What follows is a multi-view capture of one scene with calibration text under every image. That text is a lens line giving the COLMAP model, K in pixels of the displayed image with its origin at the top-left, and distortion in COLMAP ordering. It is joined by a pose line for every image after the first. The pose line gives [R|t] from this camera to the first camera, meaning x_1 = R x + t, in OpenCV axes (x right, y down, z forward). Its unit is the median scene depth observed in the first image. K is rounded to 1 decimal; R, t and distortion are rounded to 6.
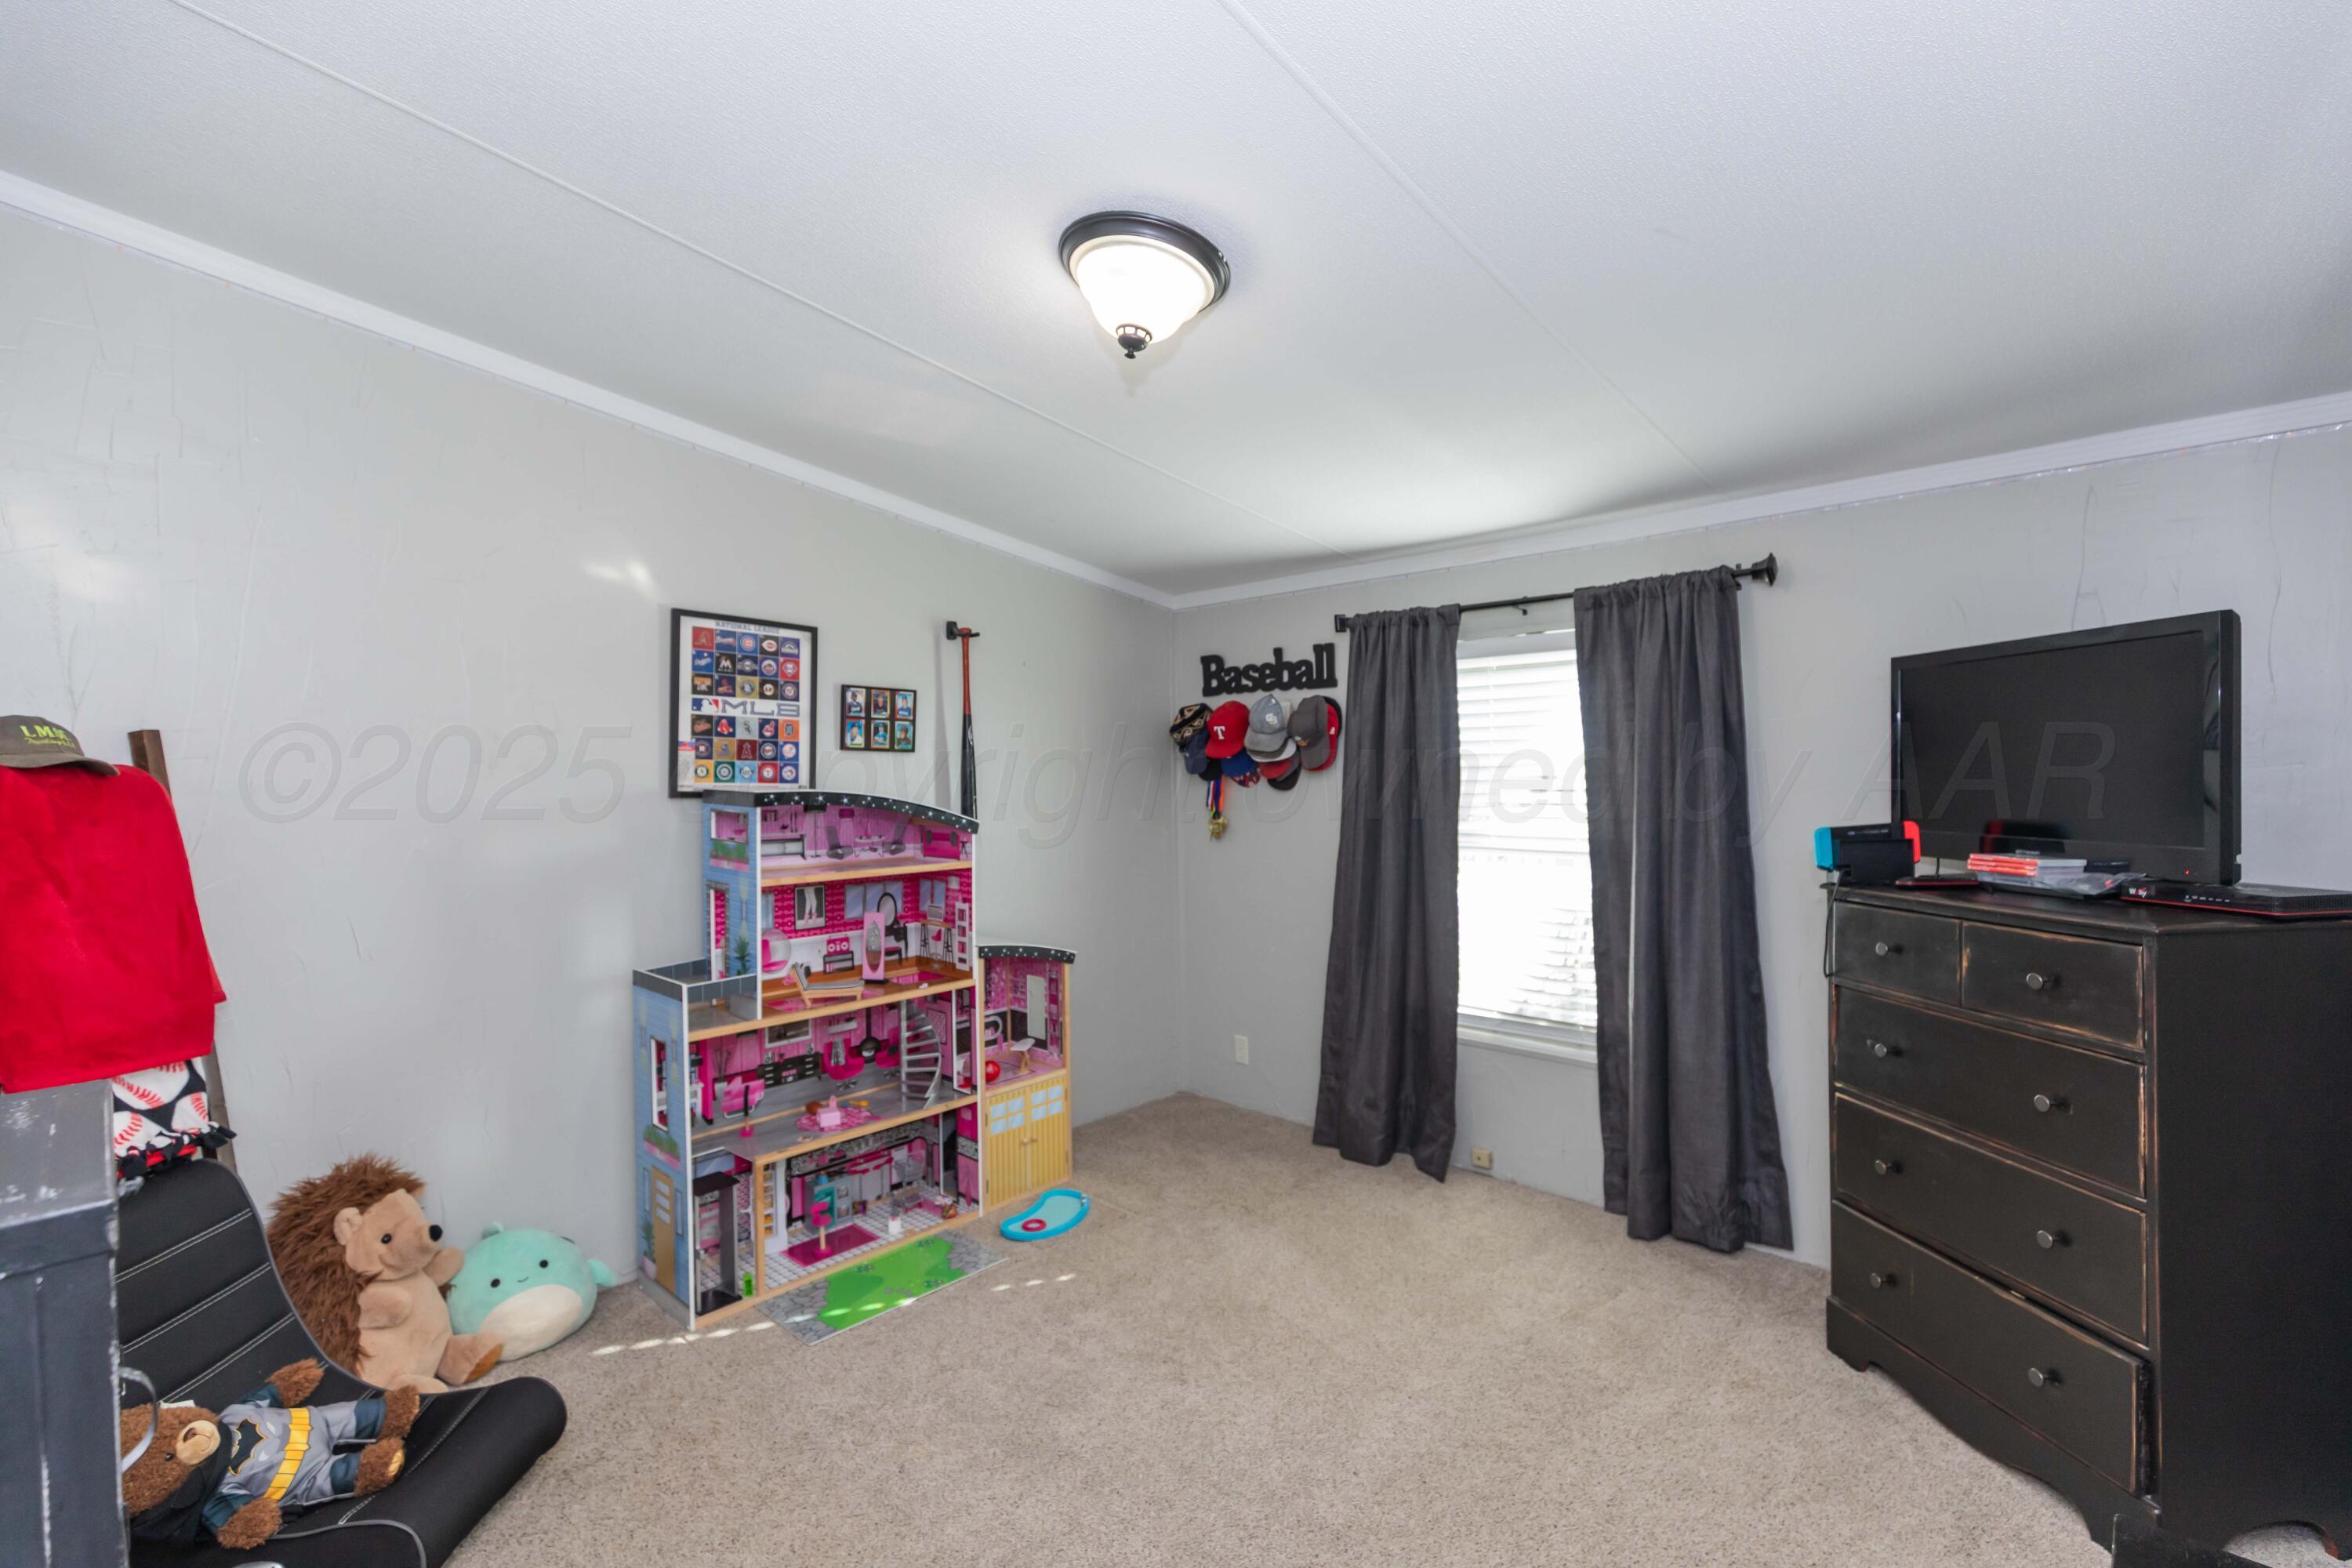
lens RADIAL K [[1058.7, 0, 1178.6], [0, 1058.7, 795.8], [0, 0, 1]] dist [0.001097, 0.000104]
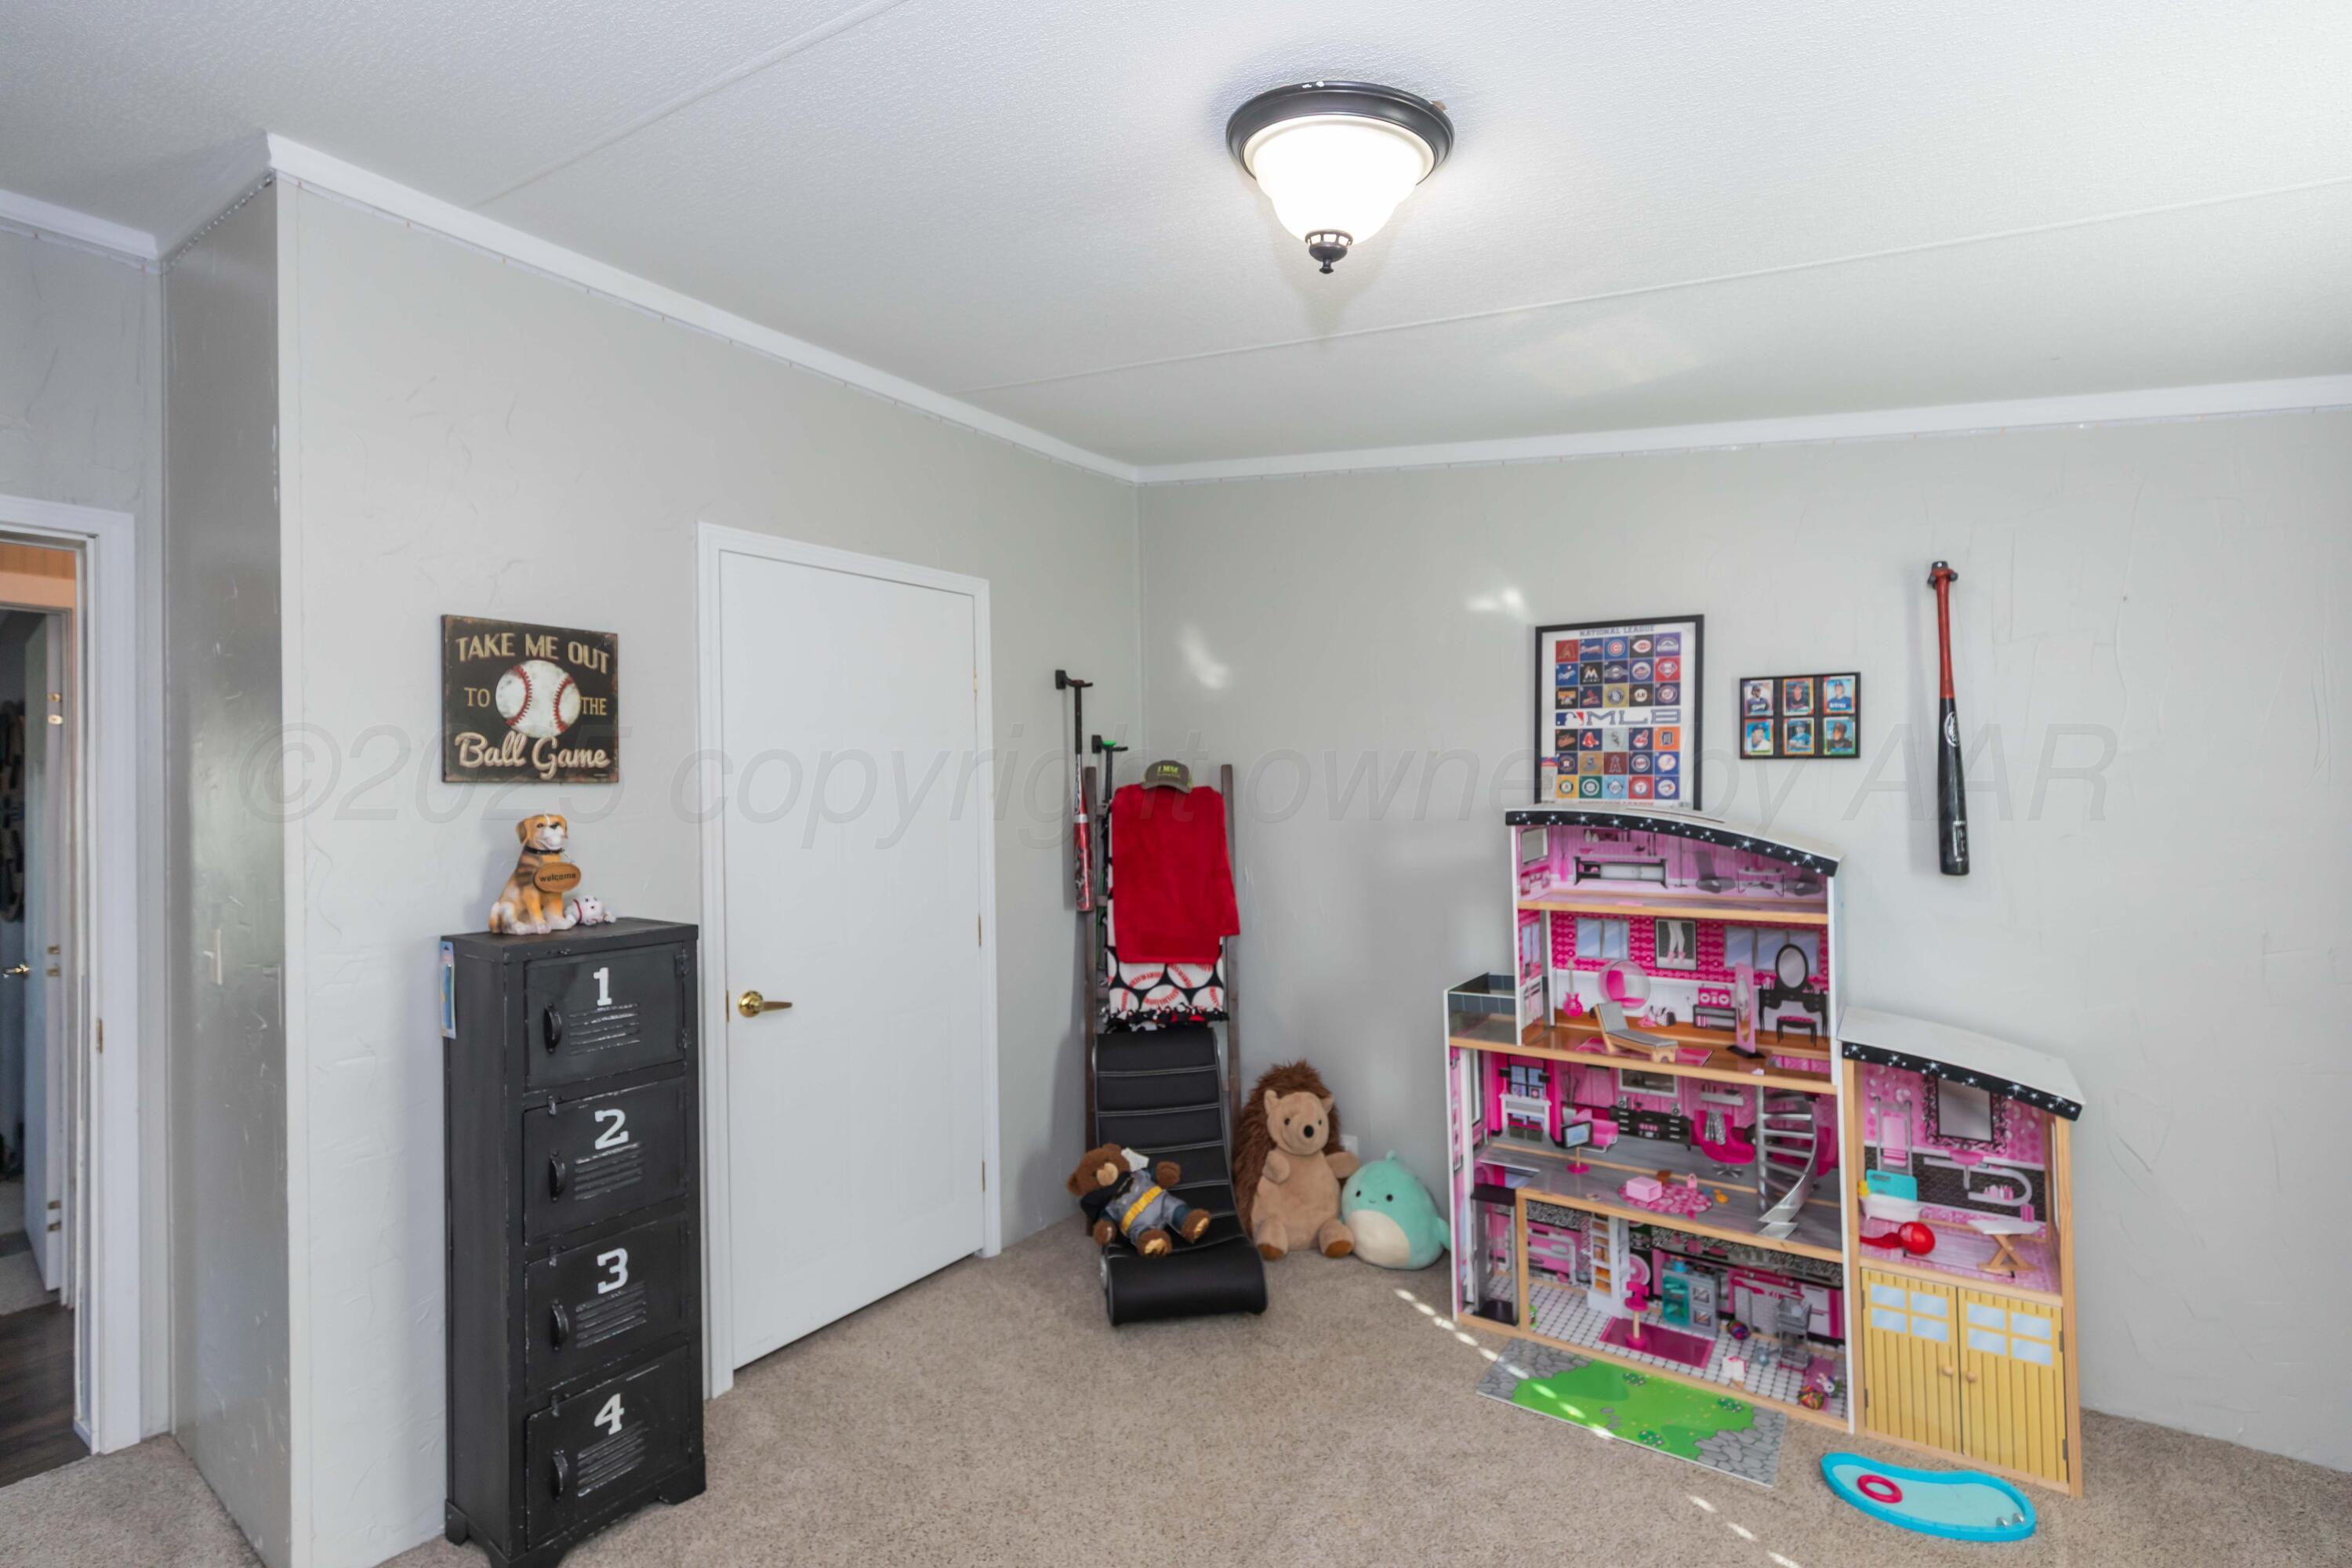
lens RADIAL K [[1056.4, 0, 1174.4], [0, 1056.4, 781.6], [0, 0, 1]] dist [-0.001224, -0.001196]
pose [[0.113275, 0.004218, -0.993555, 0.461139], [-0.004833, 0.999981, 0.003695, -0.028438], [0.993552, 0.004384, 0.113294, 0.504486]]
